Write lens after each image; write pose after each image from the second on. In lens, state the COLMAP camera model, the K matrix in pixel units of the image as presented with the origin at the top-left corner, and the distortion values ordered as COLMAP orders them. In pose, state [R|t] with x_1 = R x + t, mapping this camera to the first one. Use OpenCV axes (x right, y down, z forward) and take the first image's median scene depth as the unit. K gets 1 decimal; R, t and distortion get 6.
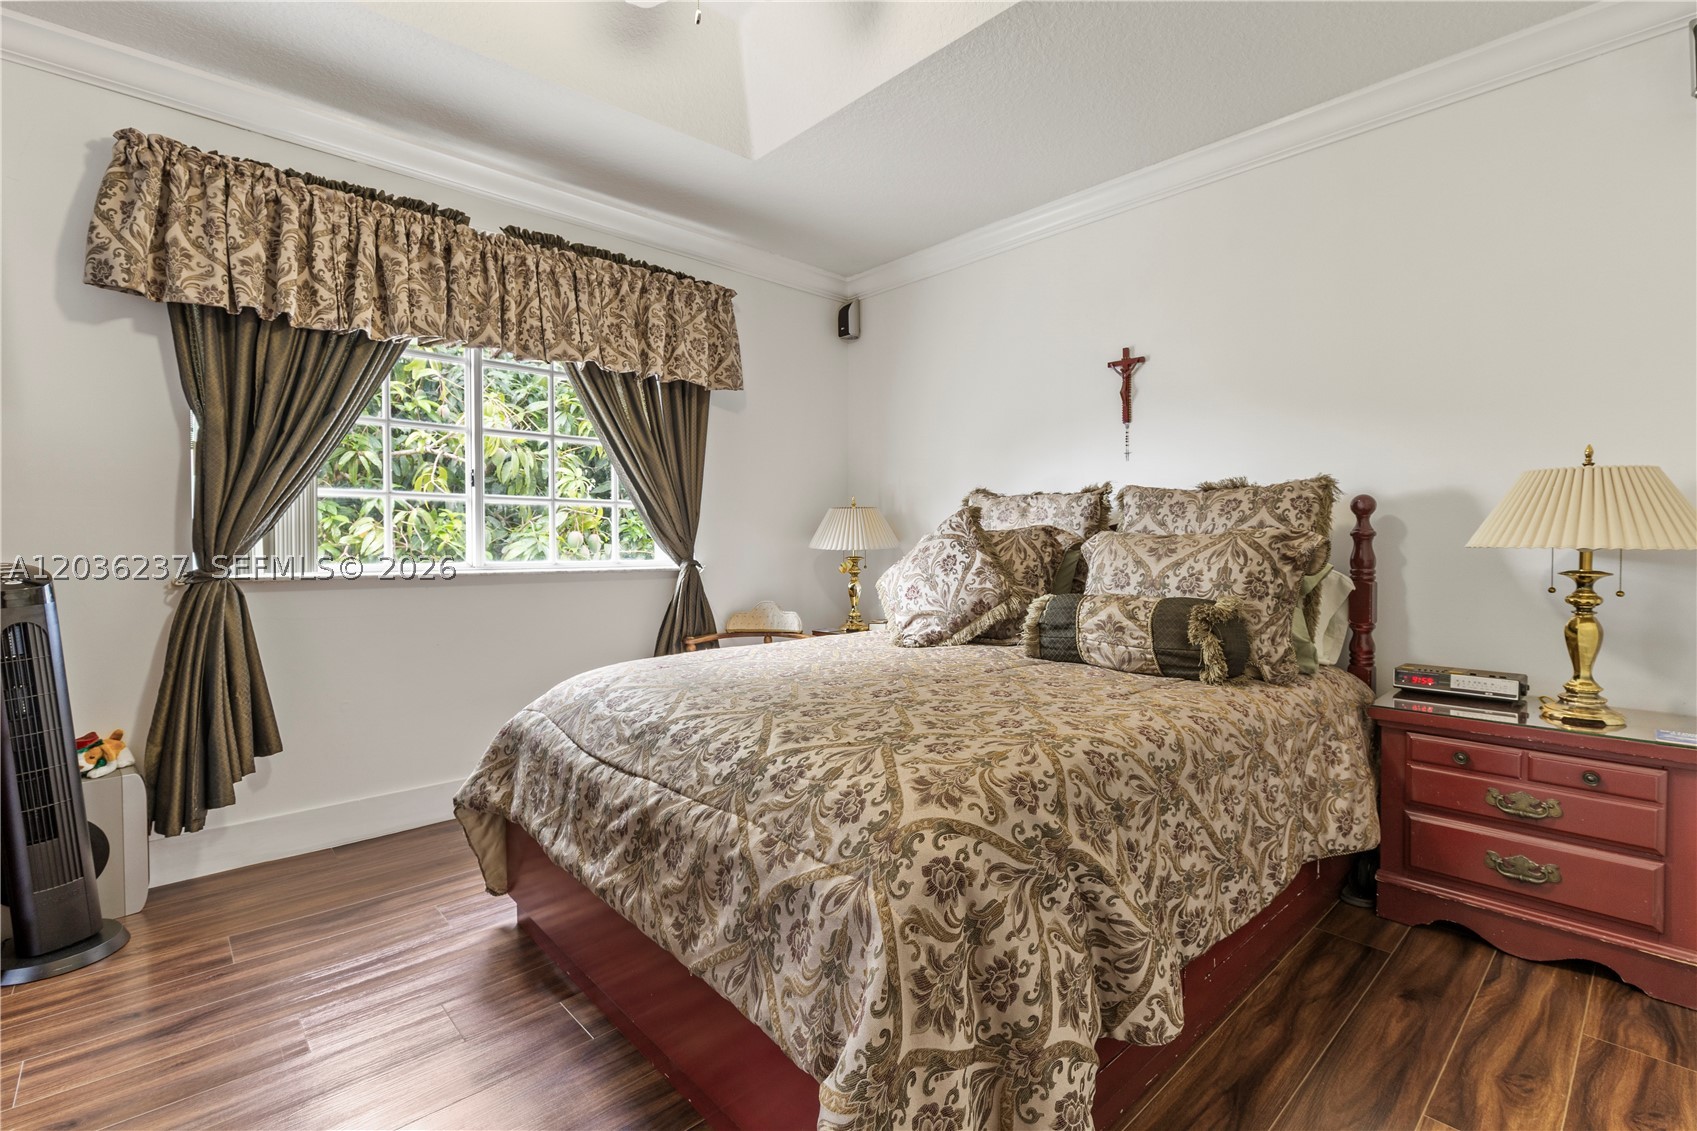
lens RADIAL K [[781.6, 0, 846.7], [0, 781.6, 562.1], [0, 0, 1]] dist [0.003484, -0.002568]
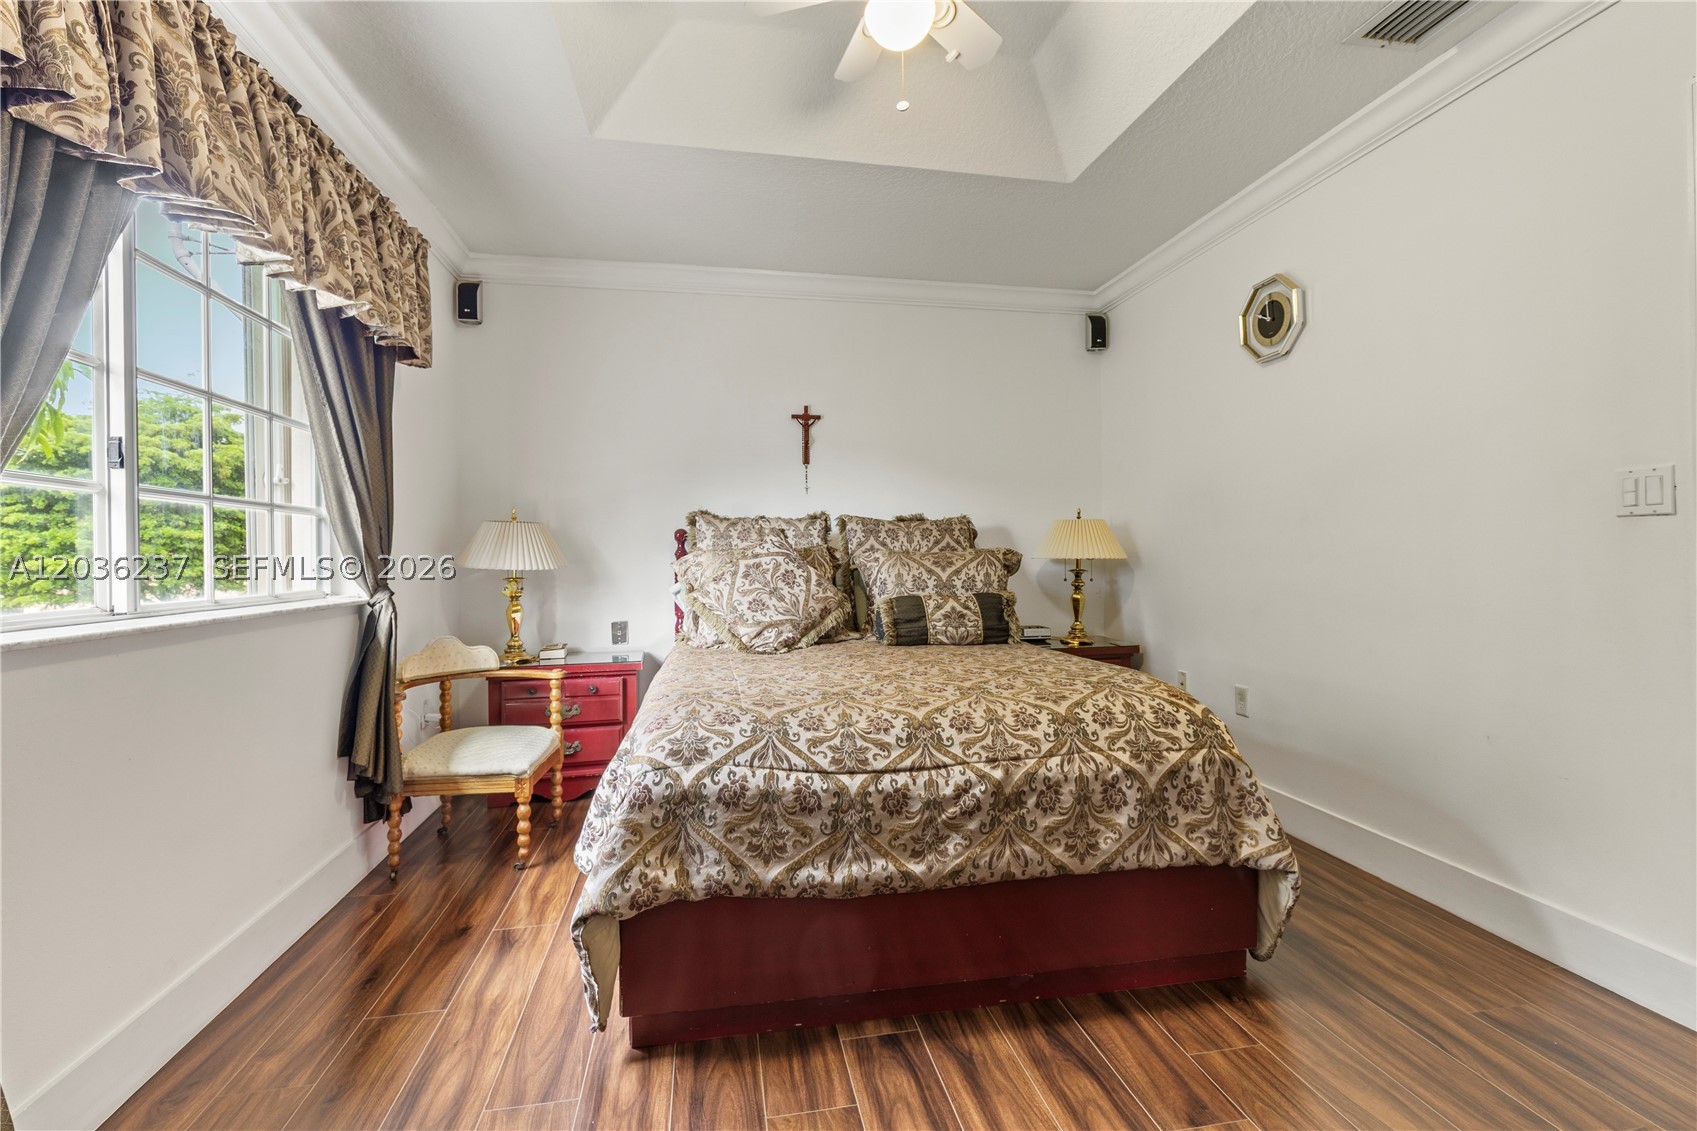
lens RADIAL K [[781.6, 0, 856.0], [0, 781.6, 560.7], [0, 0, 1]] dist [0.003484, -0.002568]
pose [[0.519715, -0.012558, 0.854247, -0.863201], [0.031293, 0.999501, -0.004345, -0.016286], [-0.853766, 0.028990, 0.519848, 0.340742]]
